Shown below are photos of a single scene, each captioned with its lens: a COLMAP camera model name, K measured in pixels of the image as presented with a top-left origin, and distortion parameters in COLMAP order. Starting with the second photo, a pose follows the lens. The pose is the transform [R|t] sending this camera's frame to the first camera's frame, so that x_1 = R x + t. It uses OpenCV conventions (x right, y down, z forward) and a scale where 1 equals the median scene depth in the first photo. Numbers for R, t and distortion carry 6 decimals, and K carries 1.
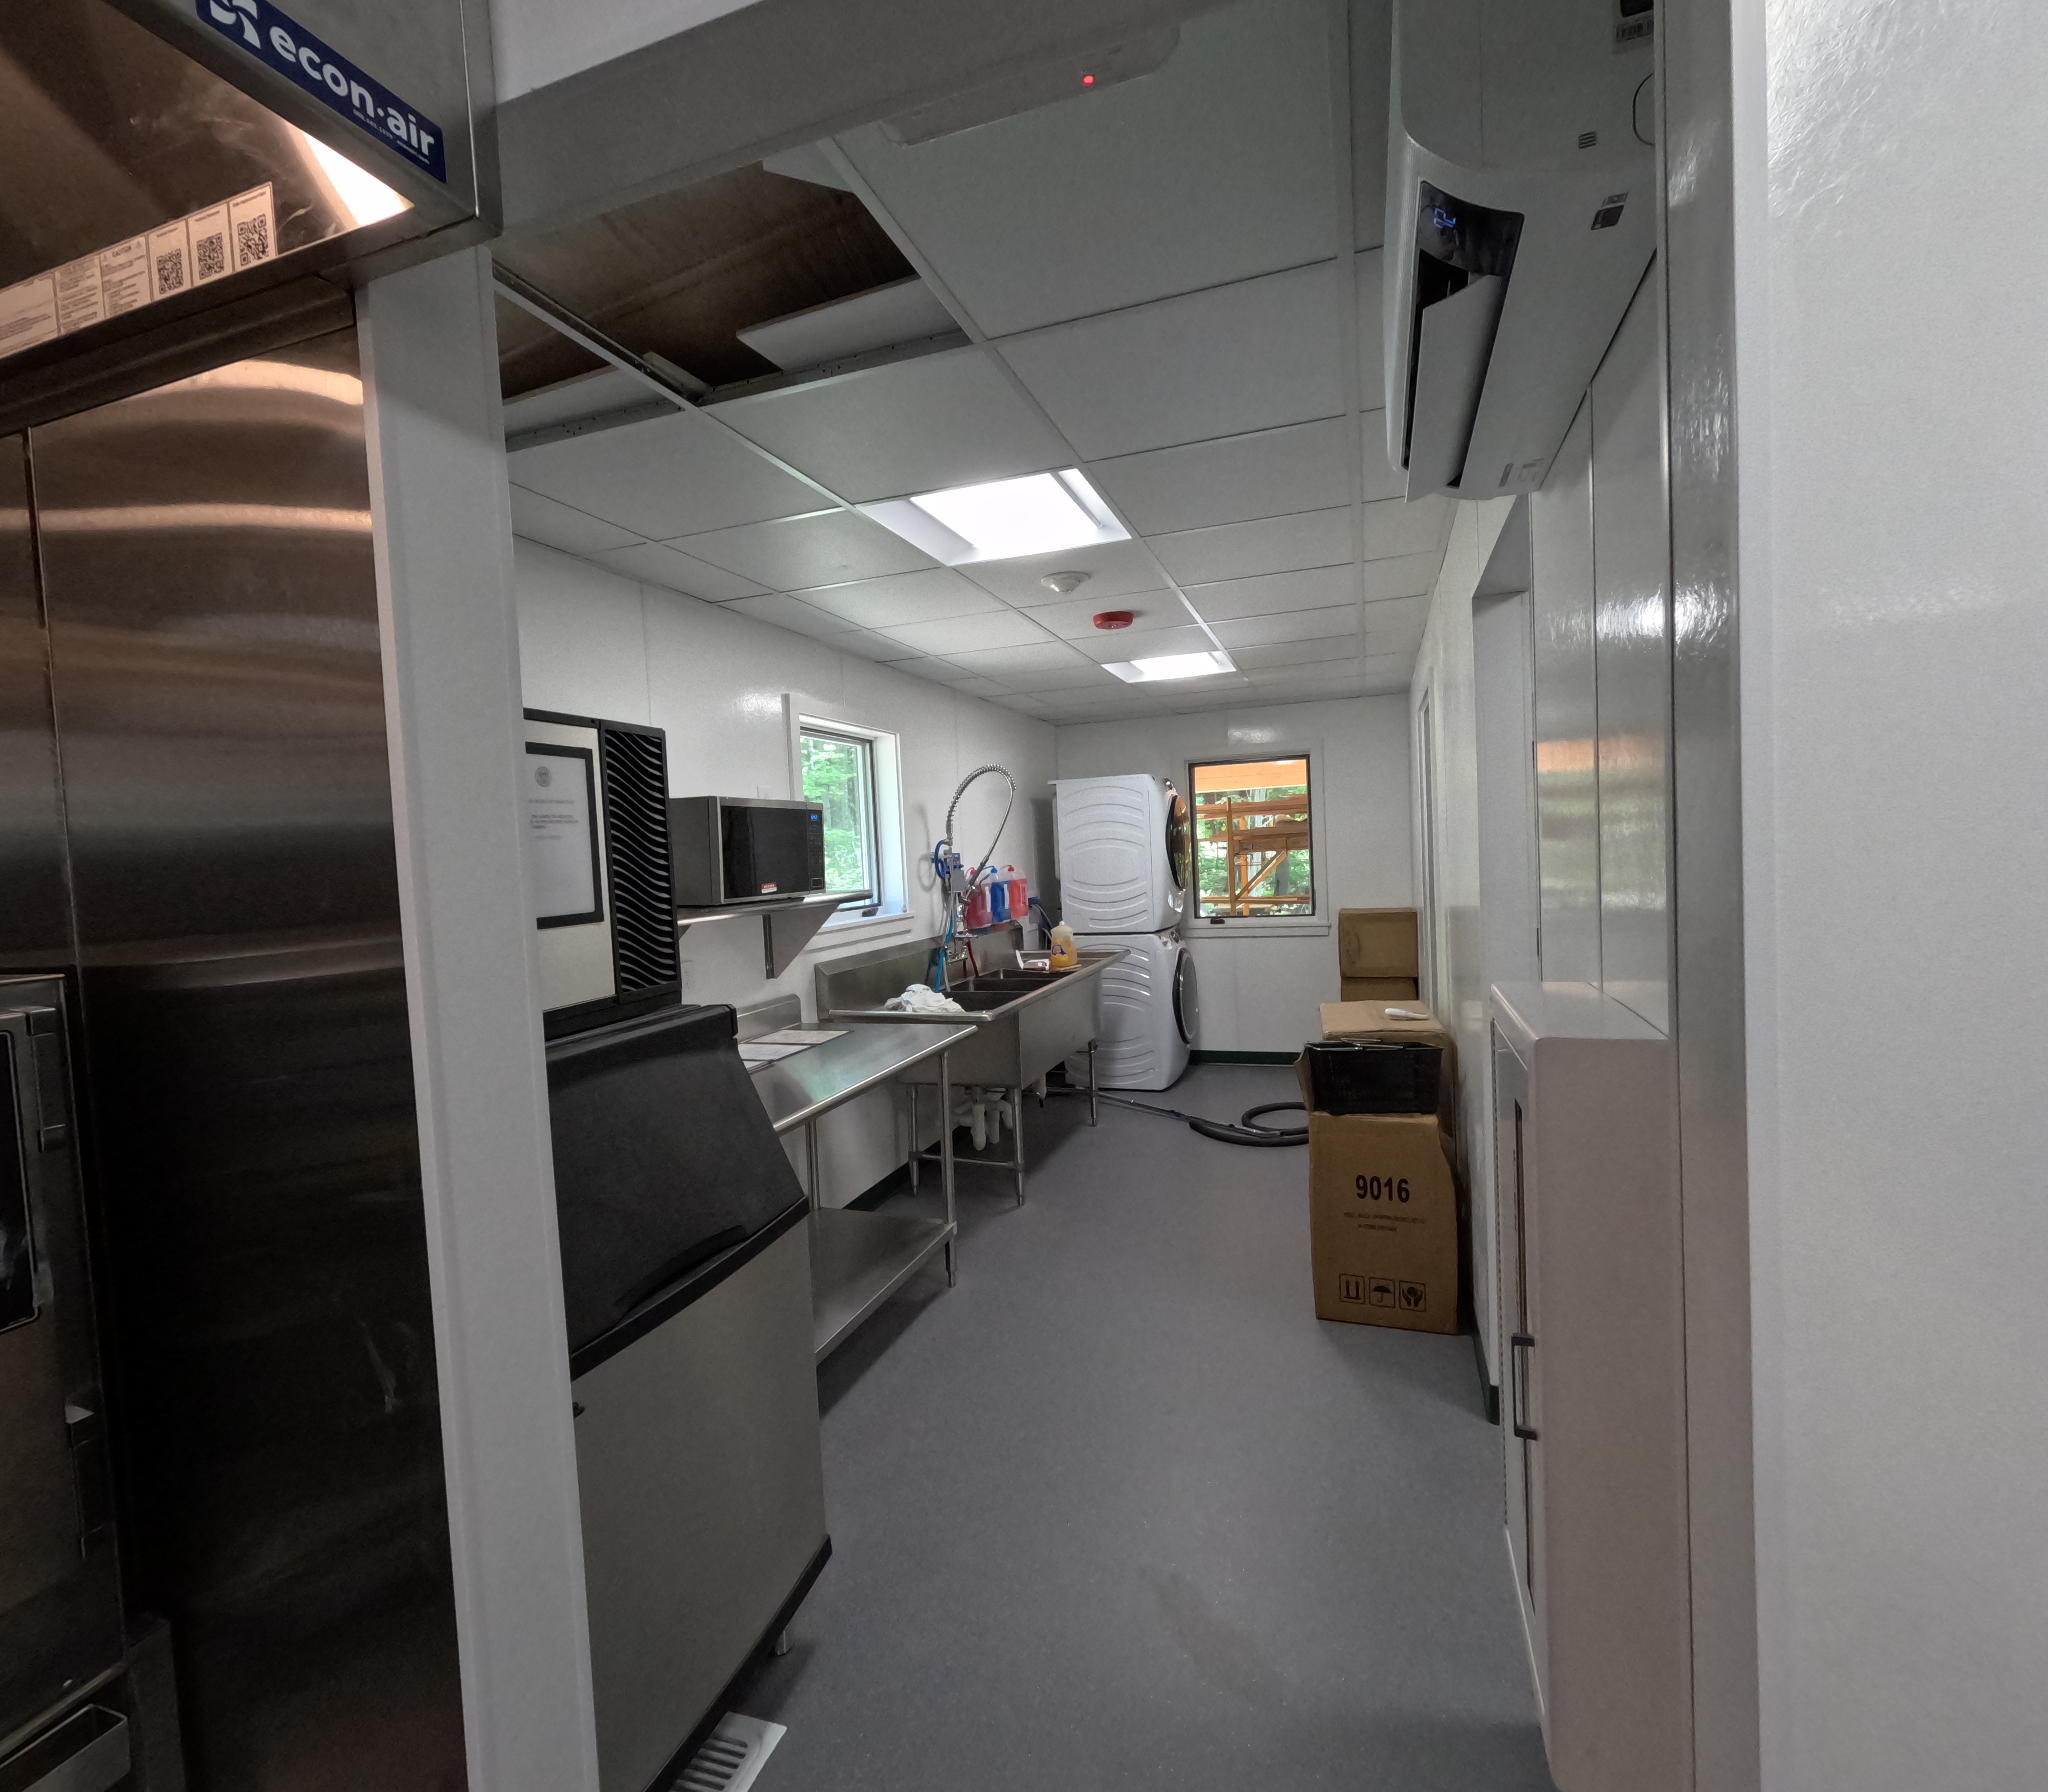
lens RADIAL K [[978.4, 0, 1029.0], [0, 978.4, 899.4], [0, 0, 1]] dist [-0.002751, -0.000459]
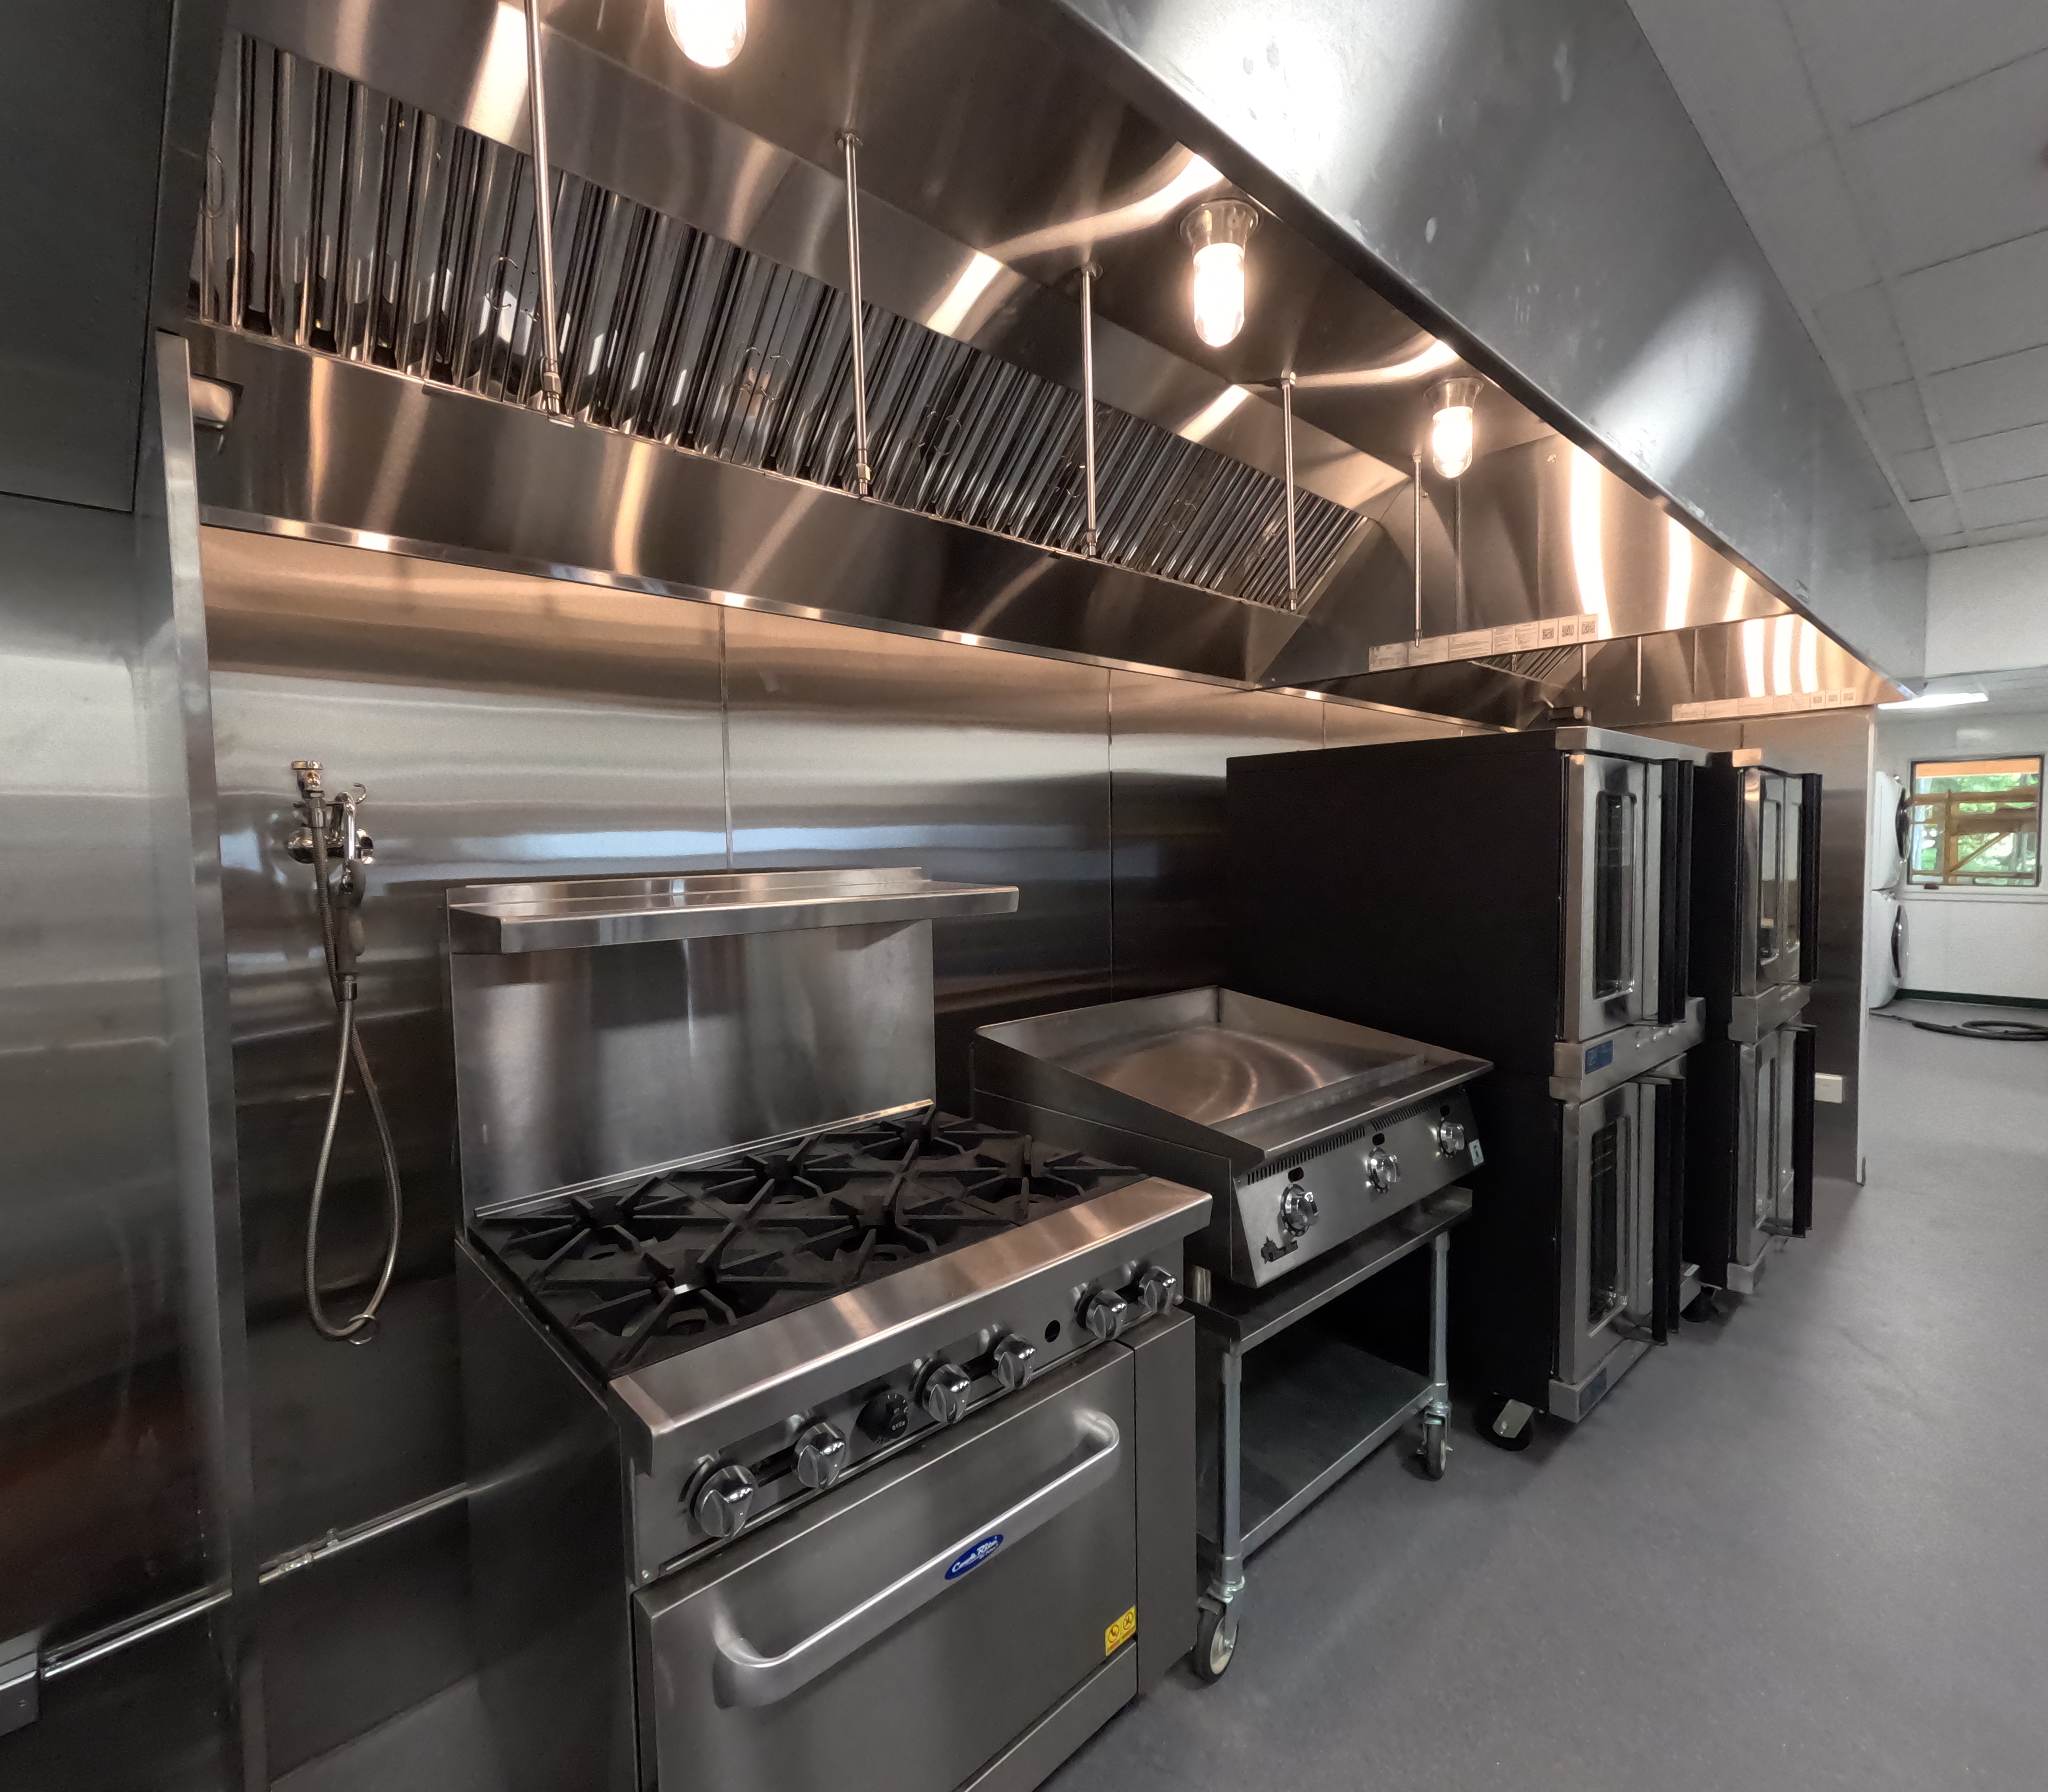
lens RADIAL K [[978.4, 0, 1015.8], [0, 978.4, 881.6], [0, 0, 1]] dist [-0.002751, -0.000459]
pose [[0.882333, 0.056184, -0.467259, -0.255707], [-0.055464, 0.998343, 0.015309, 0.060276], [0.467345, 0.012408, 0.883988, -0.647377]]
